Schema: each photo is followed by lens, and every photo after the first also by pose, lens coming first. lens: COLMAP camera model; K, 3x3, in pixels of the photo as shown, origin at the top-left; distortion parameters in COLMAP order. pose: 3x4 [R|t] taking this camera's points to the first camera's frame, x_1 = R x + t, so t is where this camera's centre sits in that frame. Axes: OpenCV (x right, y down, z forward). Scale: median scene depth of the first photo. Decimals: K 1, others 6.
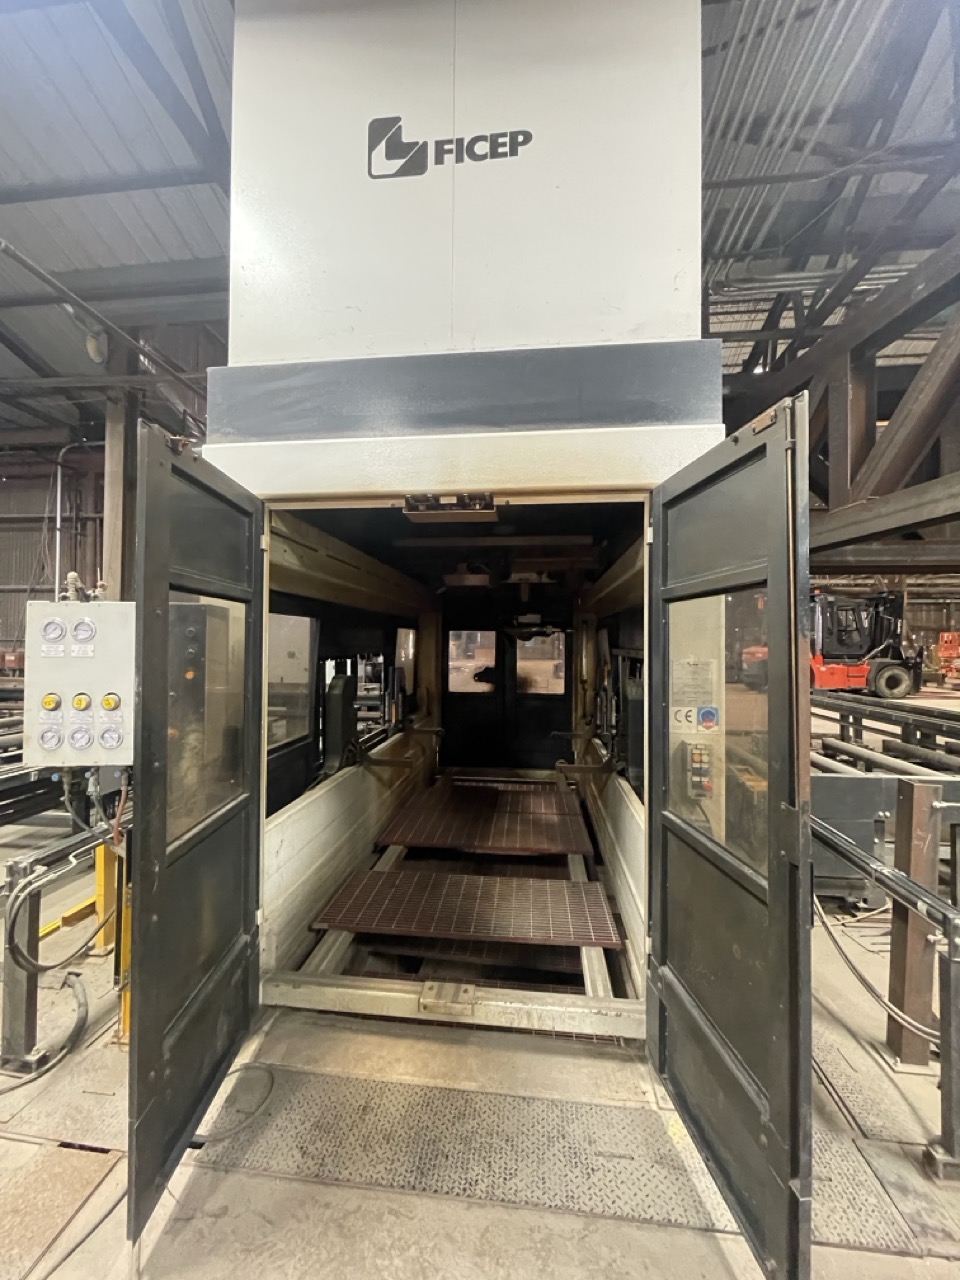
lens RADIAL K [[514.7, 0, 477.0], [0, 514.7, 637.1], [0, 0, 1]] dist [-0.001162, -0.000361]
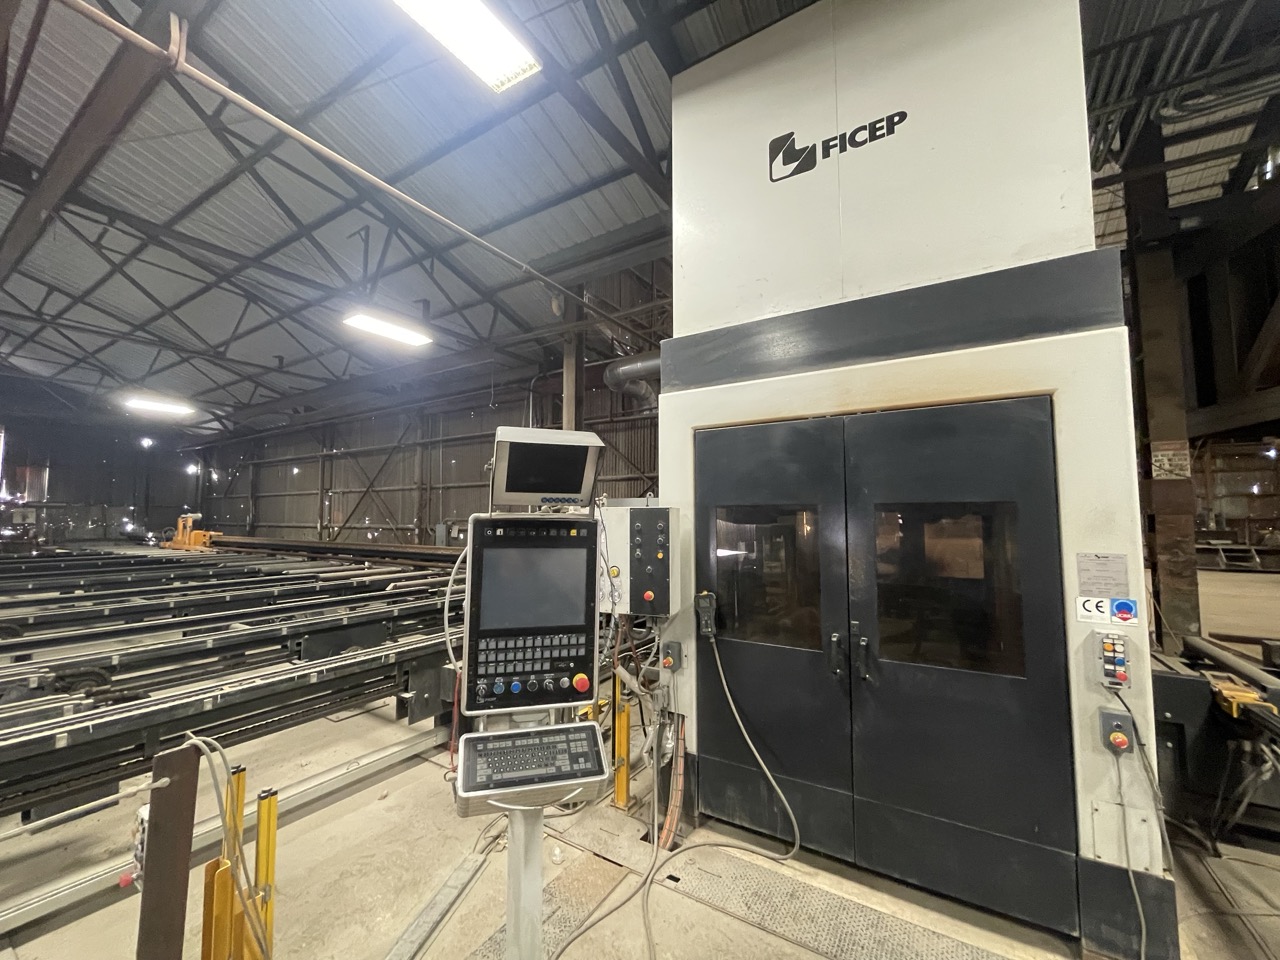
lens RADIAL K [[514.7, 0, 630.8], [0, 514.7, 481.8], [0, 0, 1]] dist [-0.001162, -0.000361]
pose [[0.899161, -0.037684, -0.435993, 0.016978], [0.012030, 0.998038, -0.061452, -0.040991], [0.437453, 0.050011, 0.897849, -0.322902]]
